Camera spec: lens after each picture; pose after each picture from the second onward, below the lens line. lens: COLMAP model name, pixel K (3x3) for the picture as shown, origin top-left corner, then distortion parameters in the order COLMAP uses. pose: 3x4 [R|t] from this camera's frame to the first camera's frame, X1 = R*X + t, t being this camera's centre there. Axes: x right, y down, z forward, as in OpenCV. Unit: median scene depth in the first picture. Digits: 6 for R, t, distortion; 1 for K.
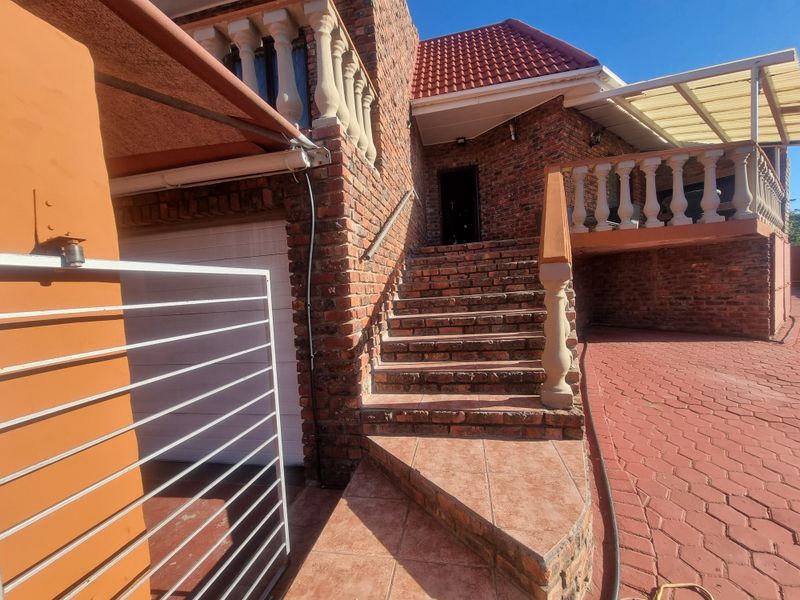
lens RADIAL K [[333.4, 0, 401.9], [0, 333.4, 301.8], [0, 0, 1]] dist [0.000654, 0.000154]
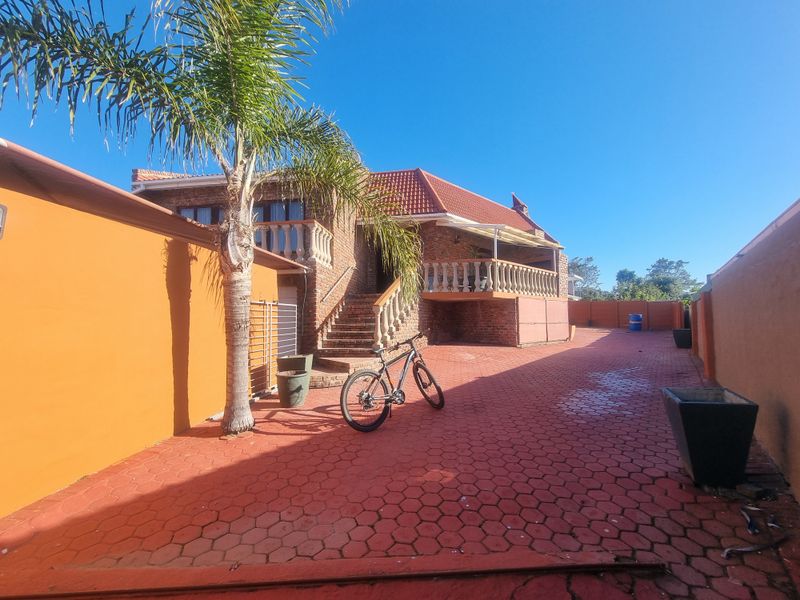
lens RADIAL K [[333.4, 0, 401.9], [0, 333.4, 301.8], [0, 0, 1]] dist [0.000654, 0.000154]
pose [[0.995214, 0.053525, 0.081753, 0.310516], [-0.045455, 0.994190, -0.097570, 0.115930], [-0.086500, 0.093387, 0.991865, -1.763801]]
